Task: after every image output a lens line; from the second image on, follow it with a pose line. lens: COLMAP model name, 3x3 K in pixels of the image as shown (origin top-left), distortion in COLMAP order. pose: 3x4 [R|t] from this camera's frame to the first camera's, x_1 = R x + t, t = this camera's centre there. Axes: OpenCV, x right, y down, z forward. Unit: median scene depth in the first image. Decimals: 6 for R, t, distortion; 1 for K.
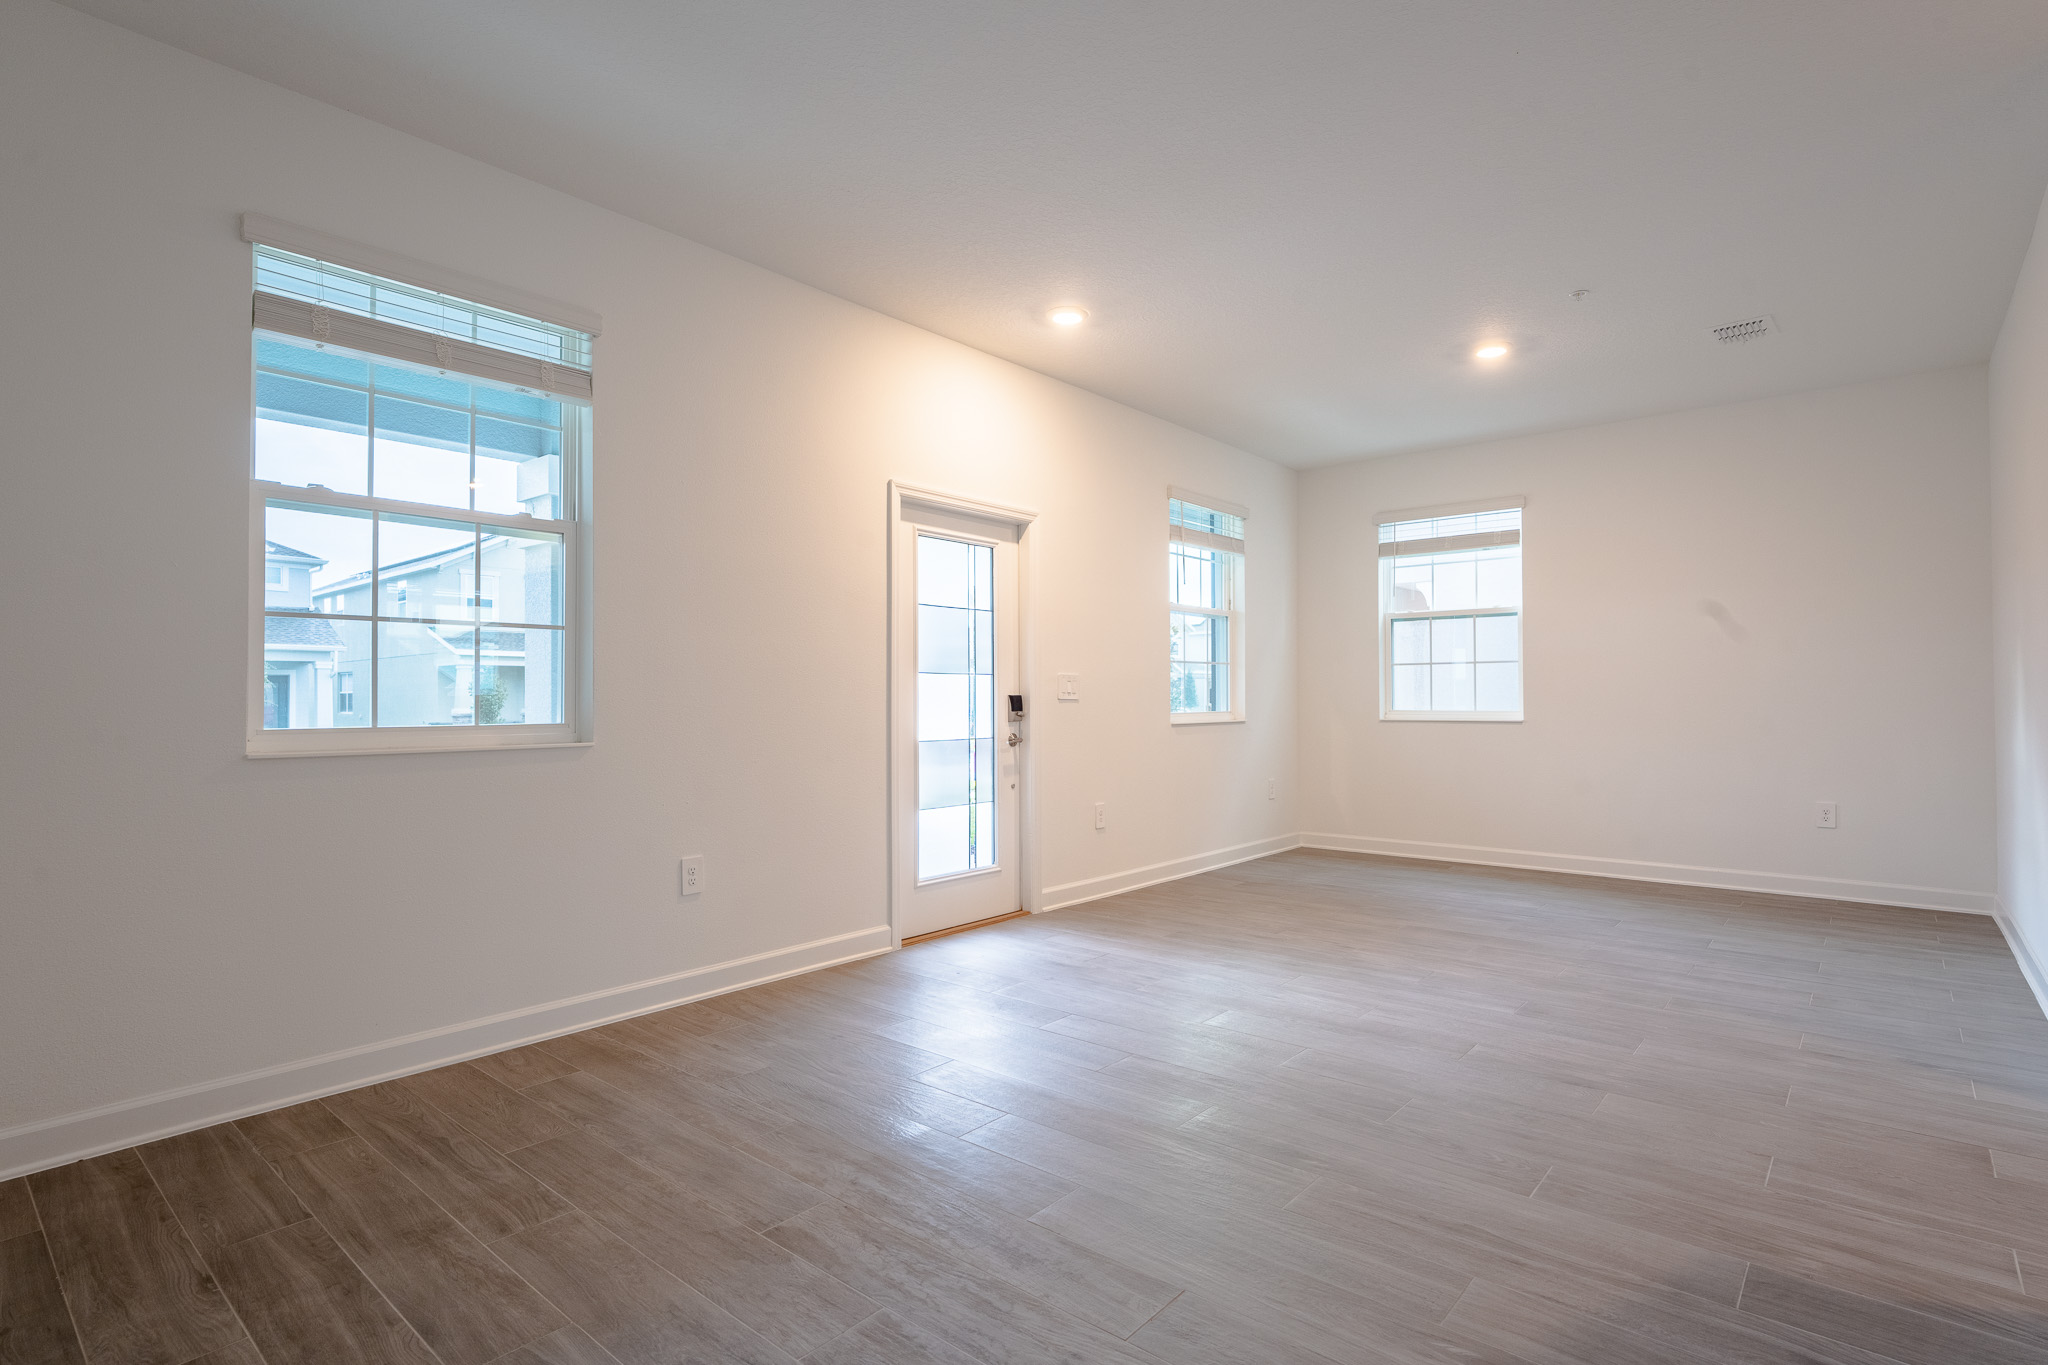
lens RADIAL K [[1022.4, 0, 1025.3], [0, 1022.4, 680.0], [0, 0, 1]] dist [-0.004165, 0.000145]
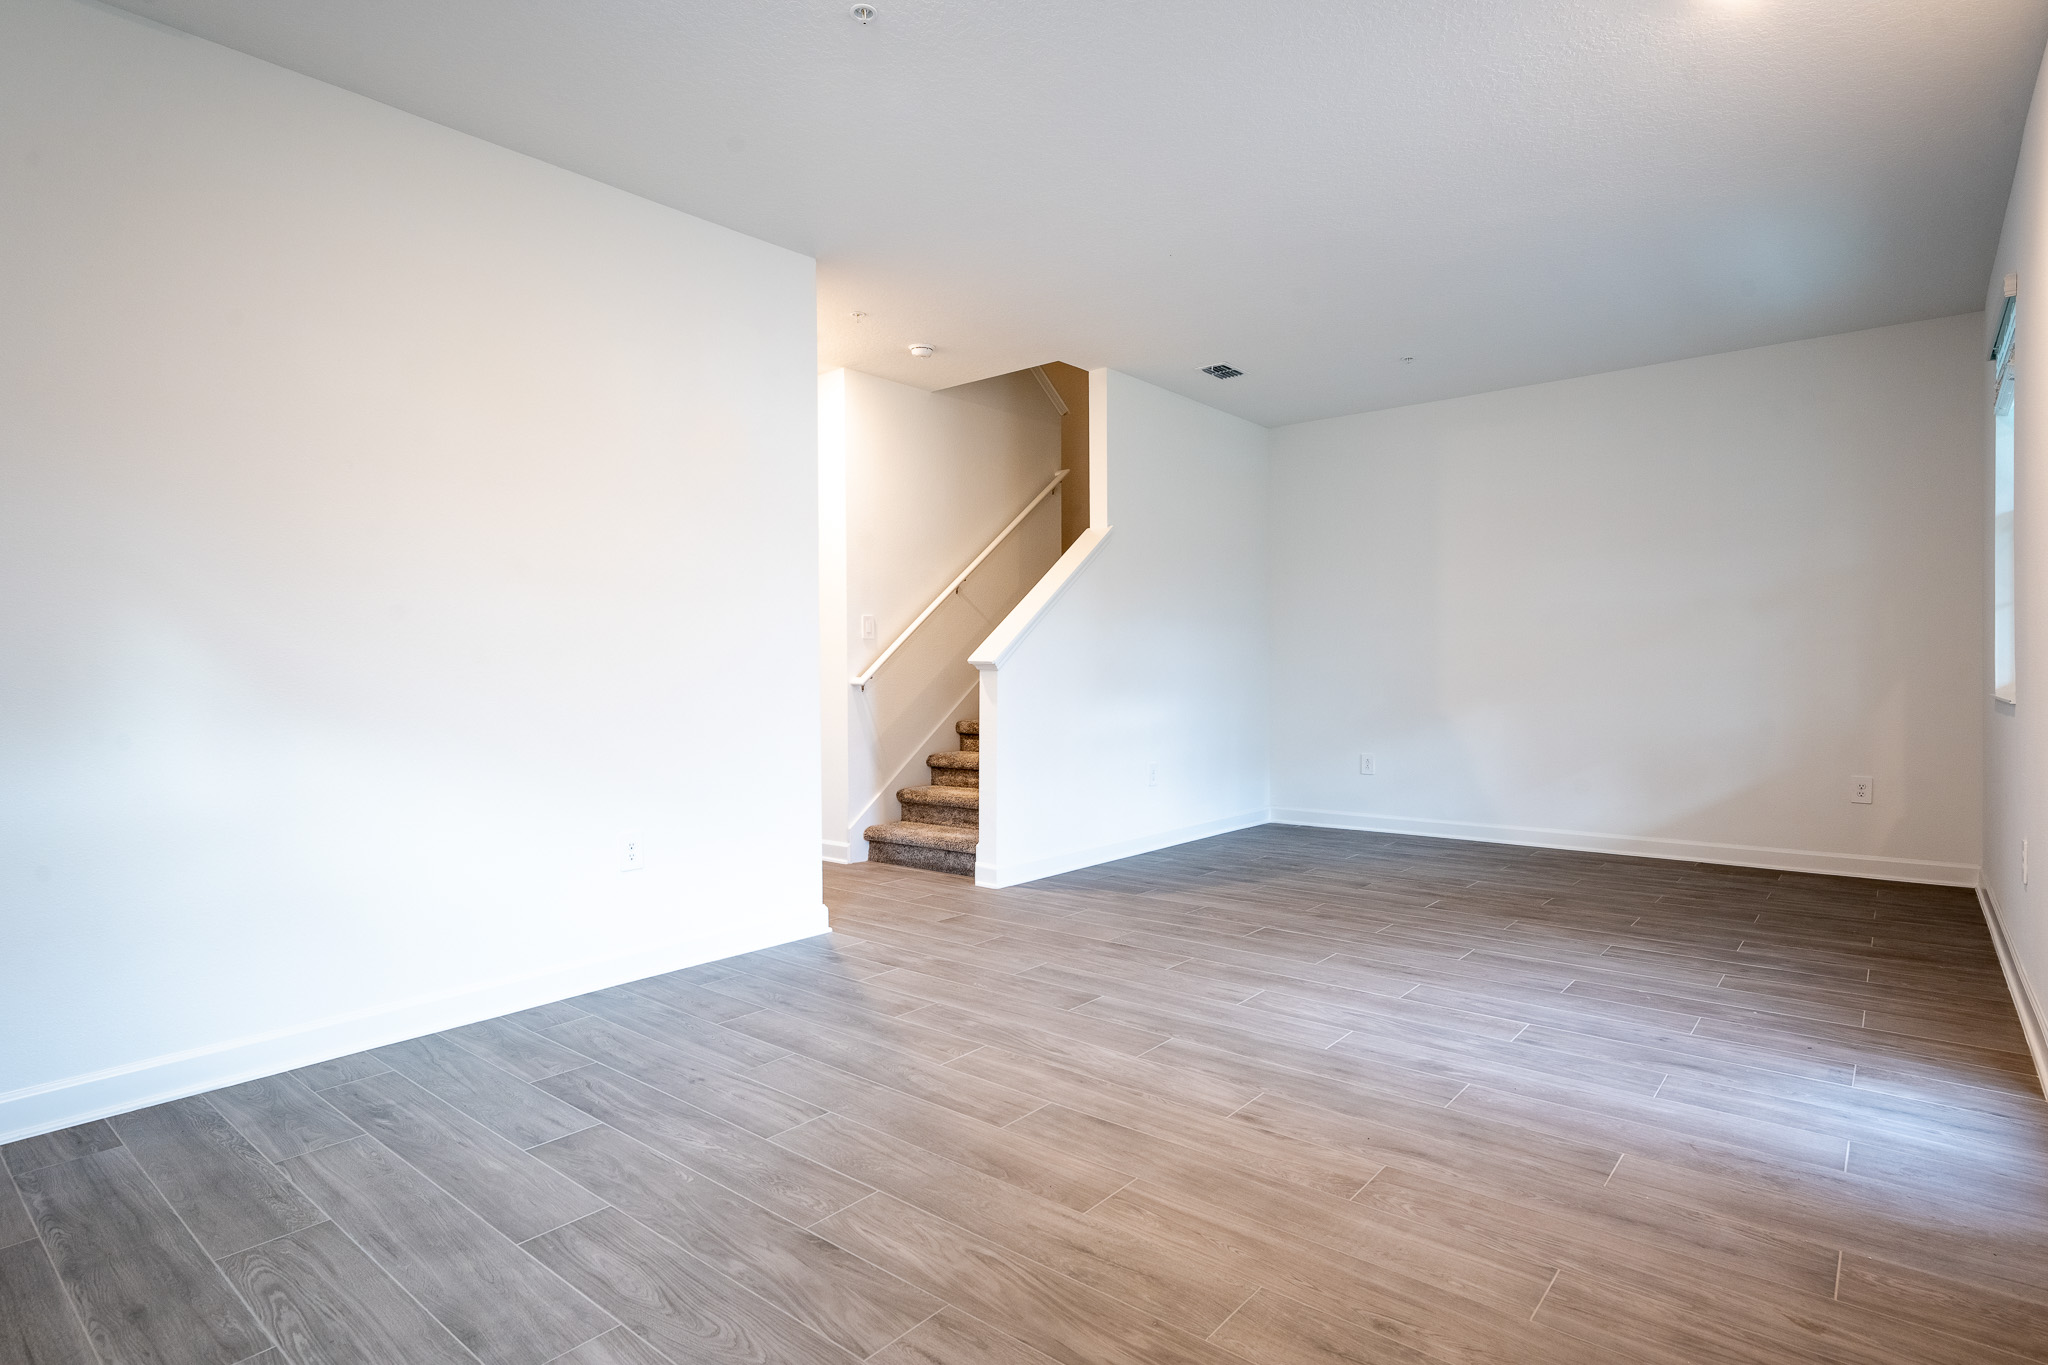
lens RADIAL K [[1055.8, 0, 1021.0], [0, 1055.8, 681.9], [0, 0, 1]] dist [-0.007588, -0.001696]
pose [[-0.999937, 0.010584, -0.003729, 0.511607], [0.010604, 0.999930, -0.005255, 0.033252], [0.003673, -0.005294, -0.999979, 1.835982]]
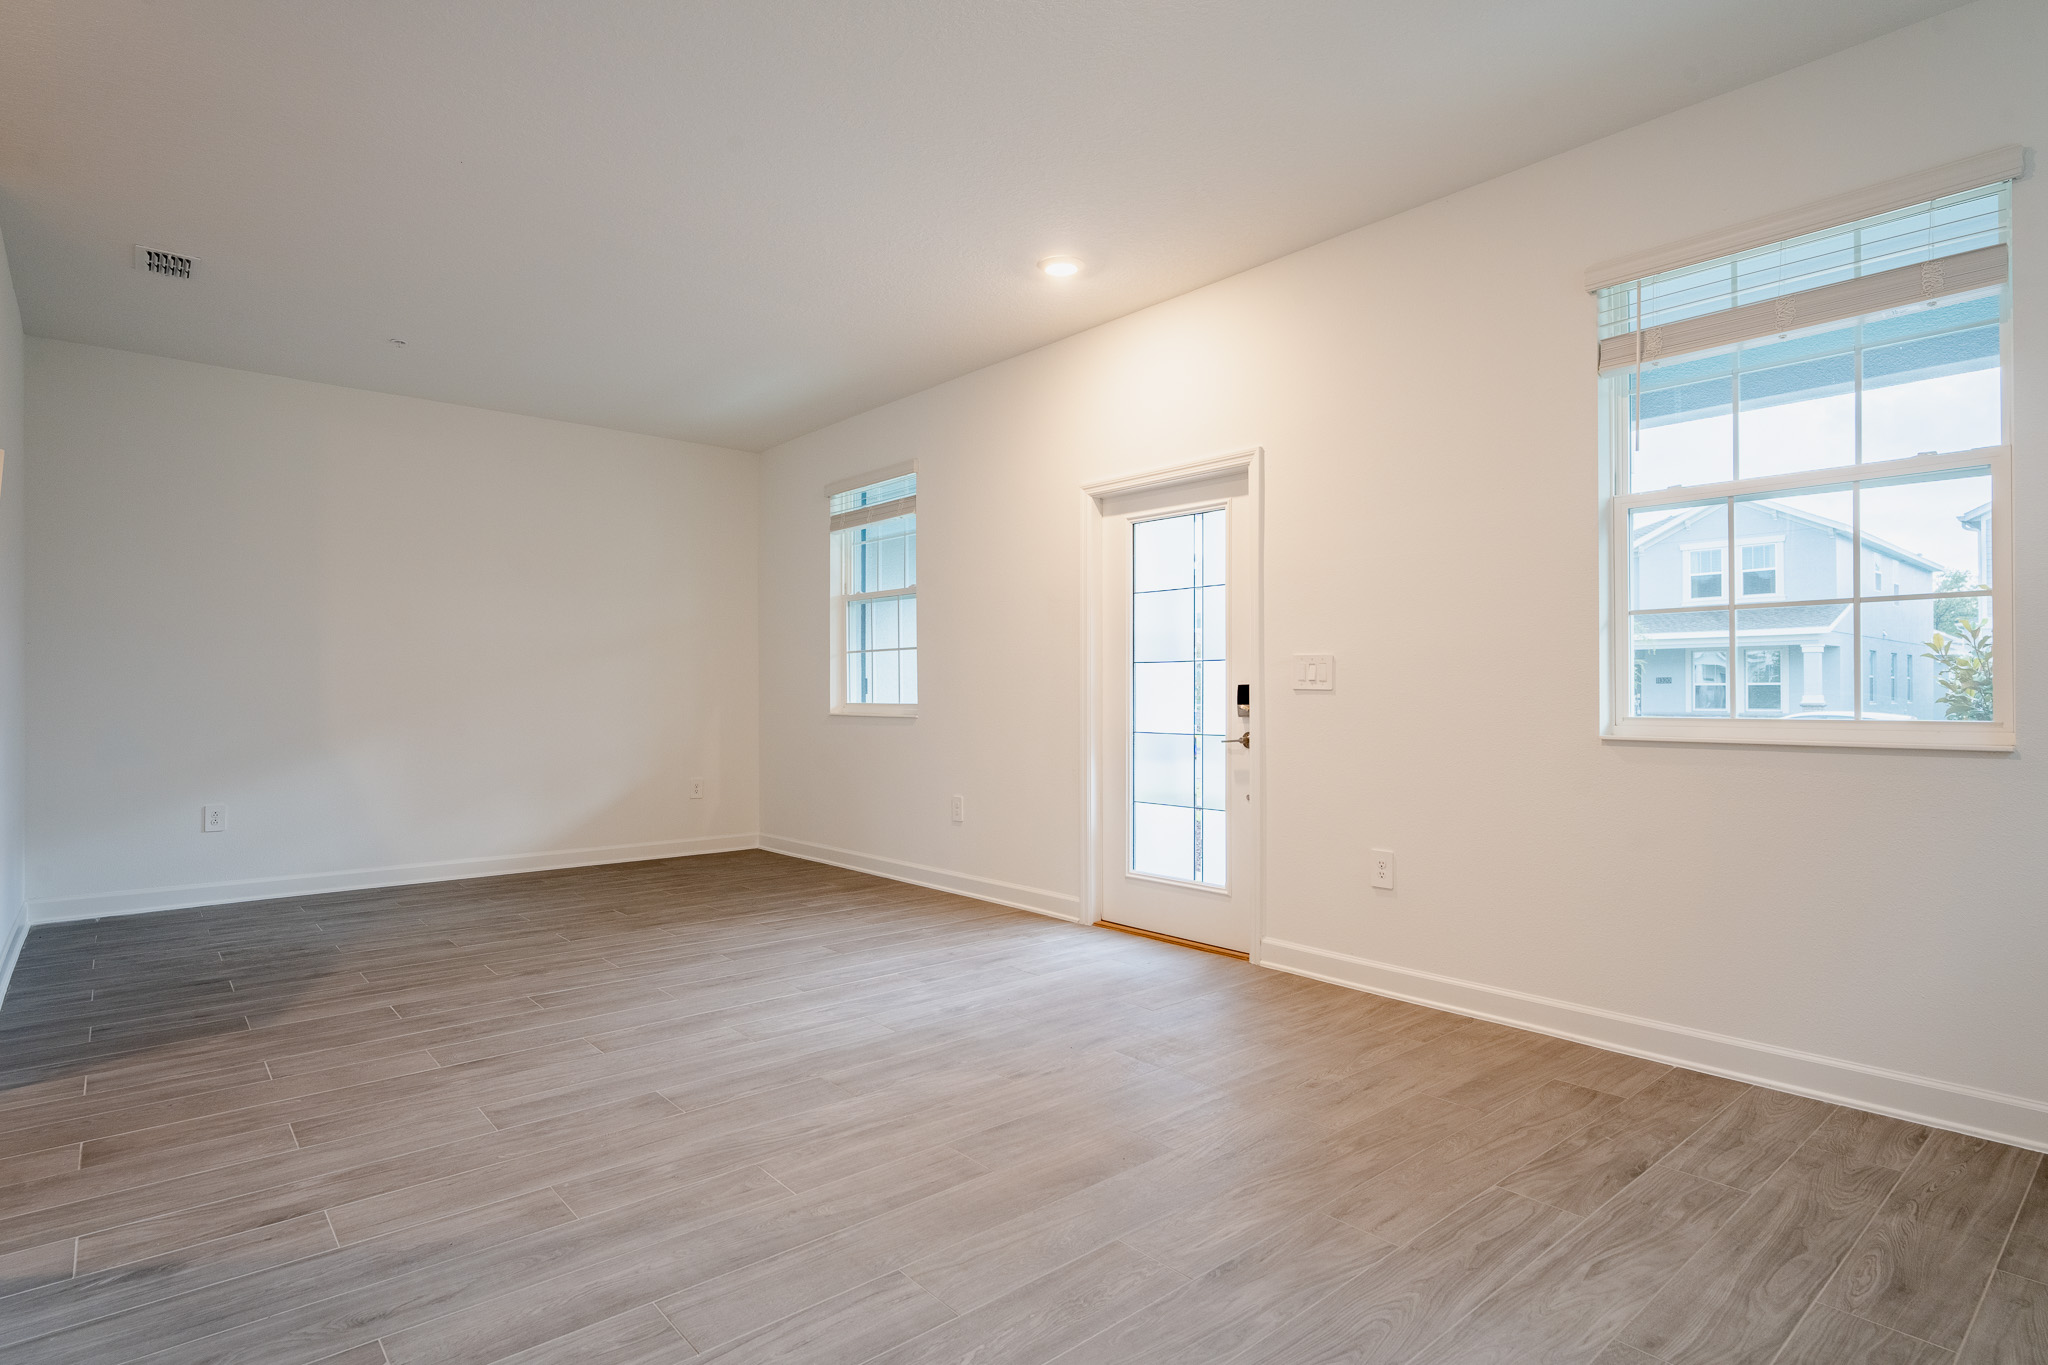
lens RADIAL K [[1055.8, 0, 1022.9], [0, 1055.8, 690.5], [0, 0, 1]] dist [-0.007588, -0.001696]
pose [[-0.155463, 0.001729, -0.987840, 1.136528], [0.020027, 0.999798, -0.001402, 0.023584], [0.987639, -0.020001, -0.155466, 1.299866]]
